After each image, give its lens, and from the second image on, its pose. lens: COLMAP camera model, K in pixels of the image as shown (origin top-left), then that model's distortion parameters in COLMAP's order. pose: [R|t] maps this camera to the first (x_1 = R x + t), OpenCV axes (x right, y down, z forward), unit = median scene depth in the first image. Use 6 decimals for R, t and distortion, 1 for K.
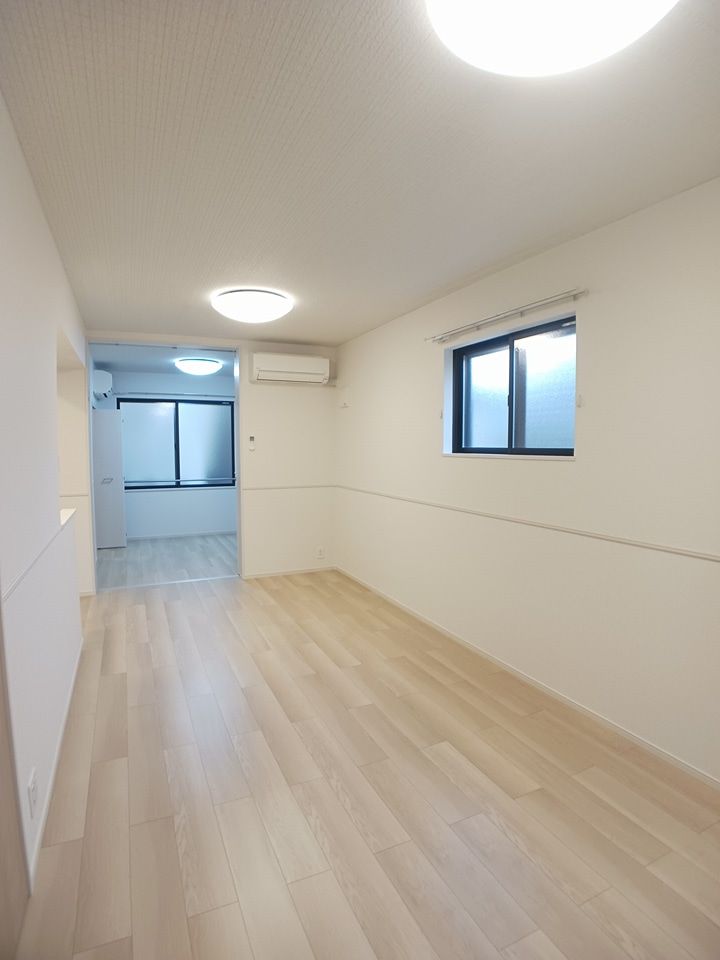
lens RADIAL K [[509.0, 0, 360.0], [0, 509.0, 480.0], [0, 0, 1]] dist [-0.113555, 0.028097]
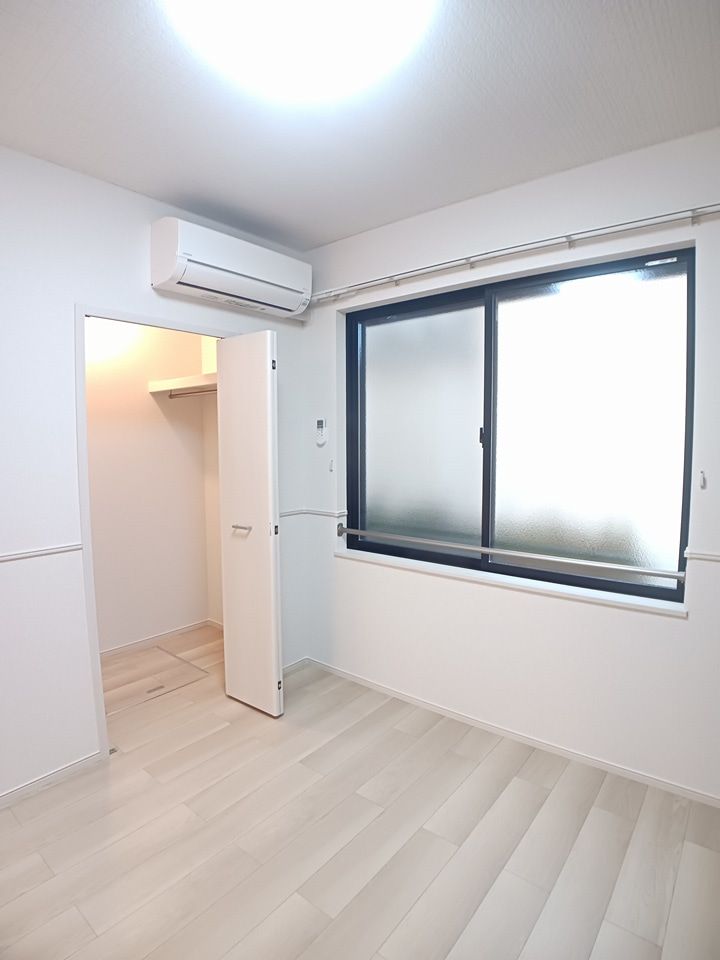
lens RADIAL K [[509.0, 0, 360.0], [0, 509.0, 480.0], [0, 0, 1]] dist [-0.113555, 0.028097]
pose [[0.892170, -0.039923, 0.449932, -0.190232], [0.035918, 0.999203, 0.017438, -0.020726], [-0.450269, 0.000604, 0.892893, 0.389692]]
